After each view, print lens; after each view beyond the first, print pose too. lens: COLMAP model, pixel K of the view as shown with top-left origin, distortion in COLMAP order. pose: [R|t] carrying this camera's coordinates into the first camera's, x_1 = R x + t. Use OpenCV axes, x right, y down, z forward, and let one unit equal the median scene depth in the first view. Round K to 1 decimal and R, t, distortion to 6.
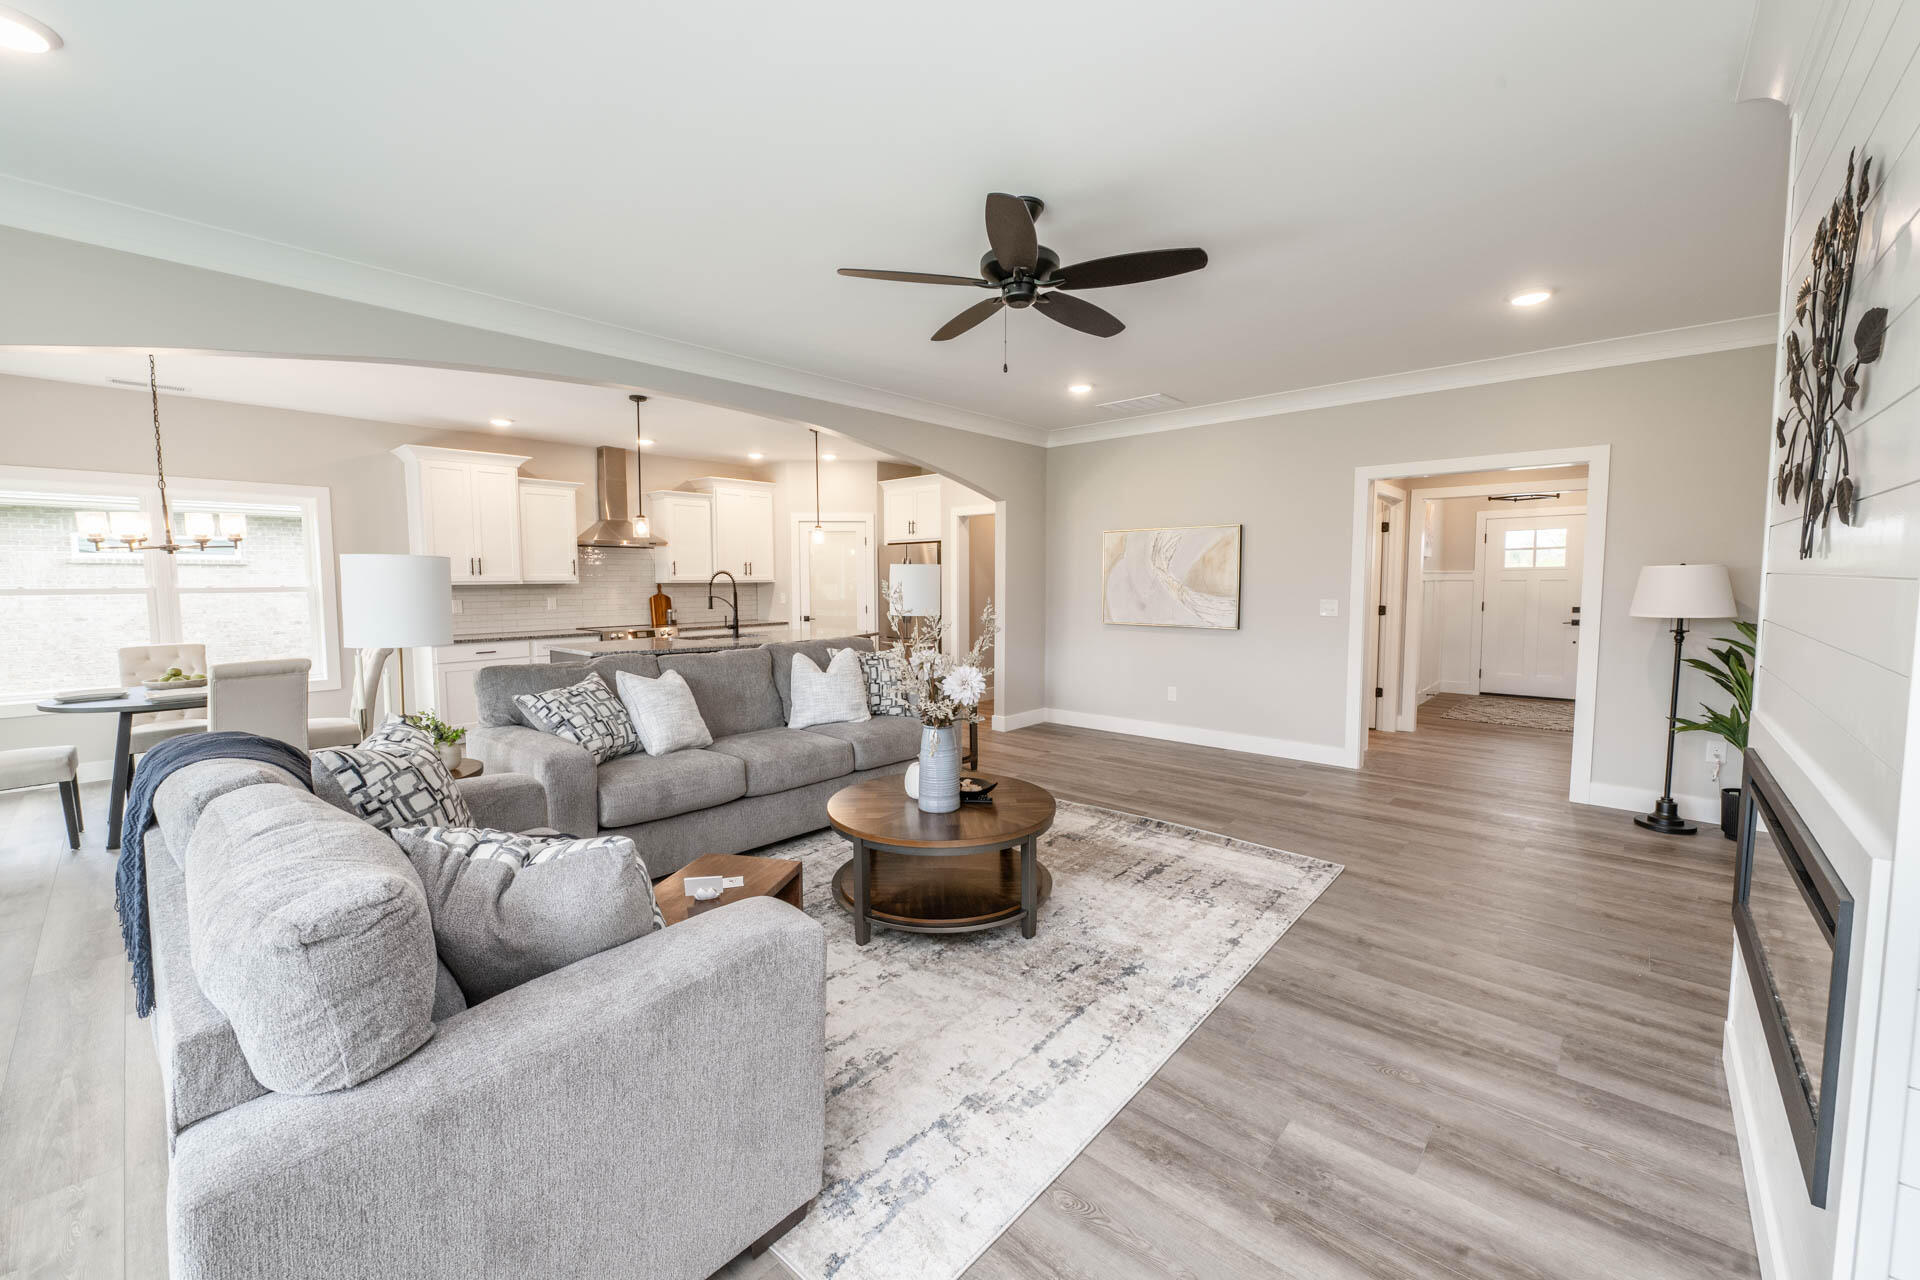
lens RADIAL K [[751.0, 0, 954.5], [0, 751.0, 640.8], [0, 0, 1]] dist [-0.003935, -0.000790]
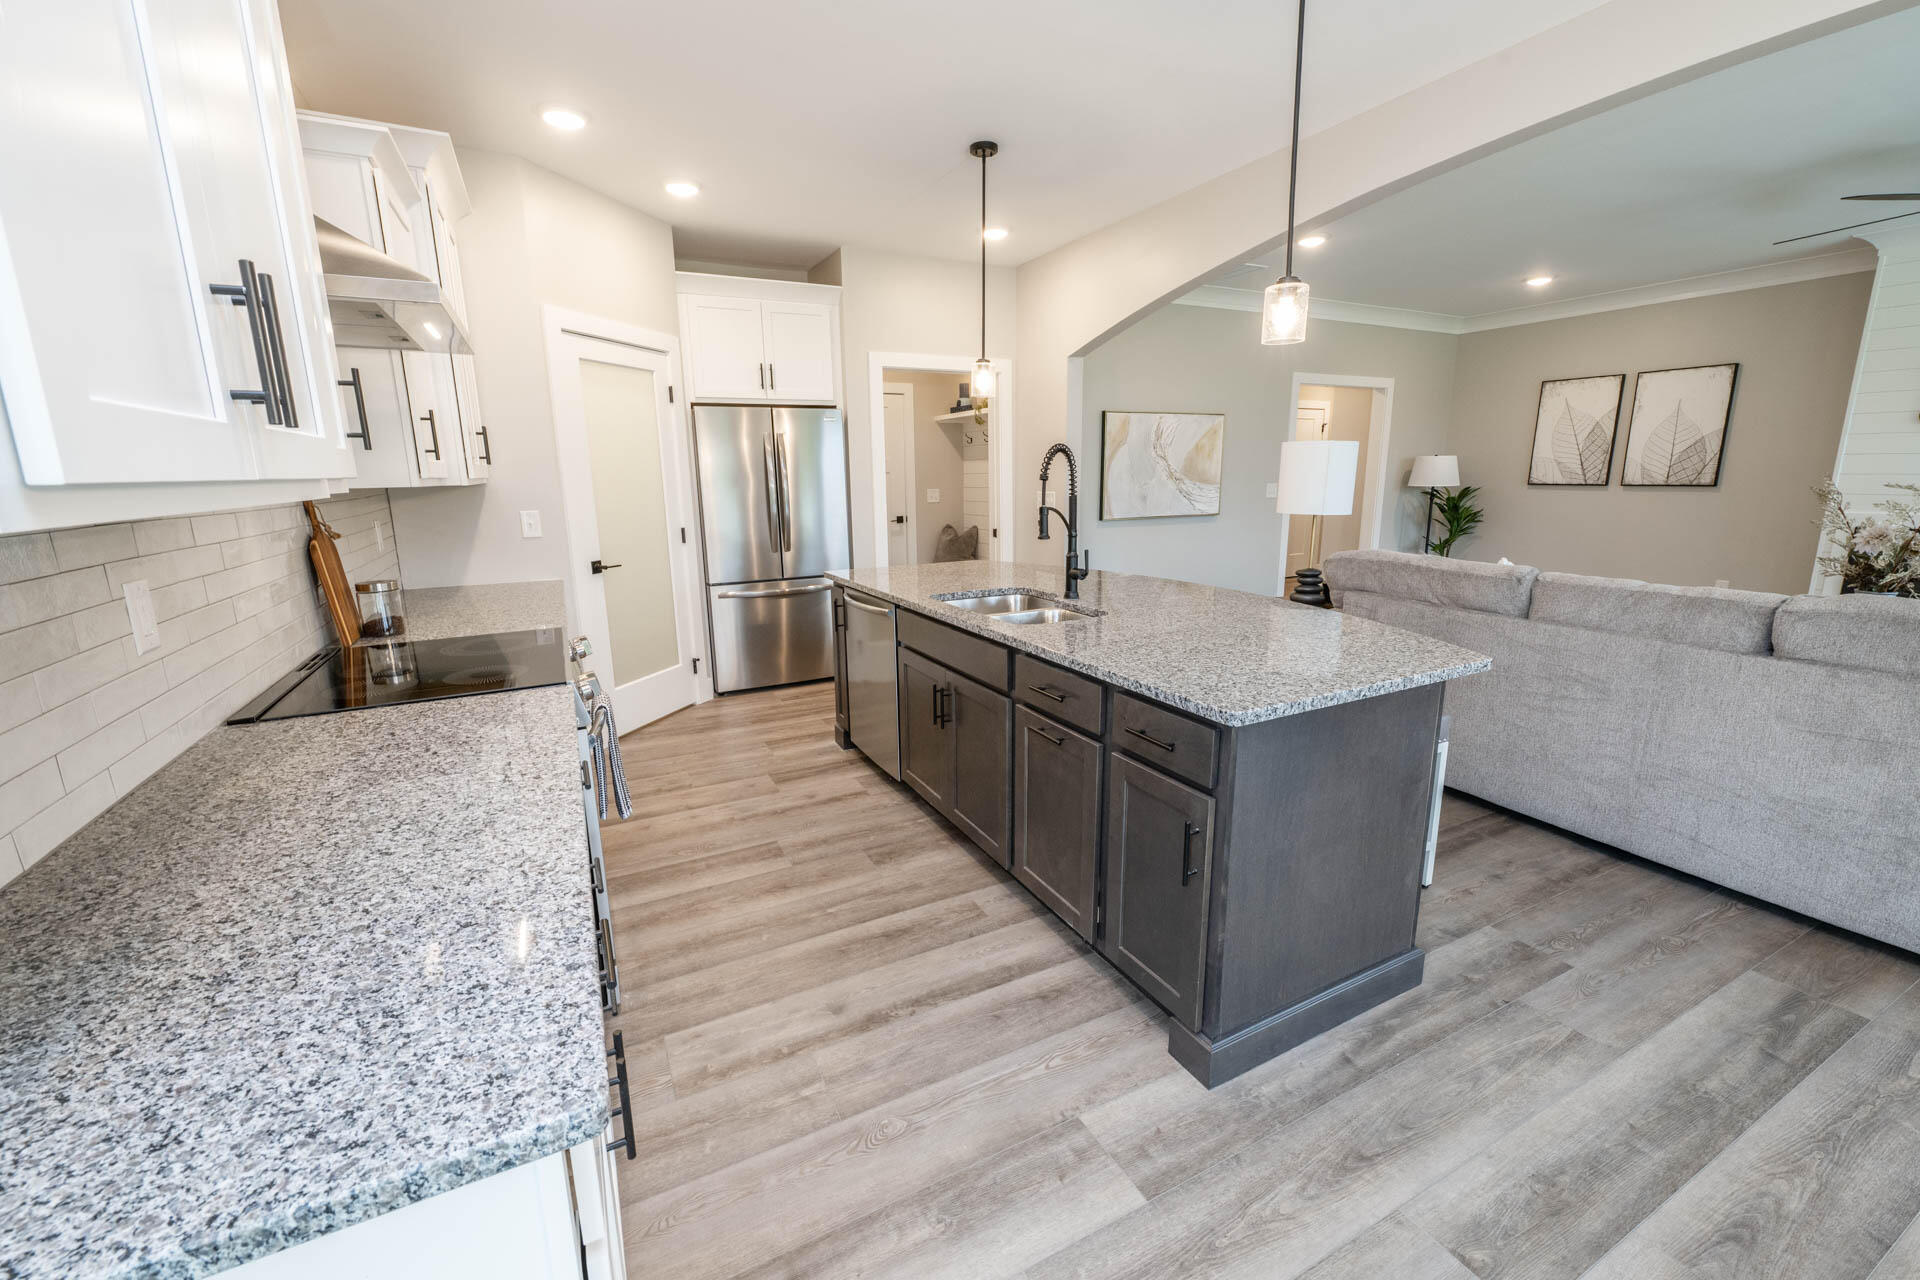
lens RADIAL K [[751.0, 0, 955.2], [0, 751.0, 634.9], [0, 0, 1]] dist [-0.003935, -0.000790]
pose [[0.357984, -0.200701, 0.911903, -0.698490], [0.091346, 0.979469, 0.179712, -0.066573], [-0.929249, 0.018965, 0.368967, 0.858458]]
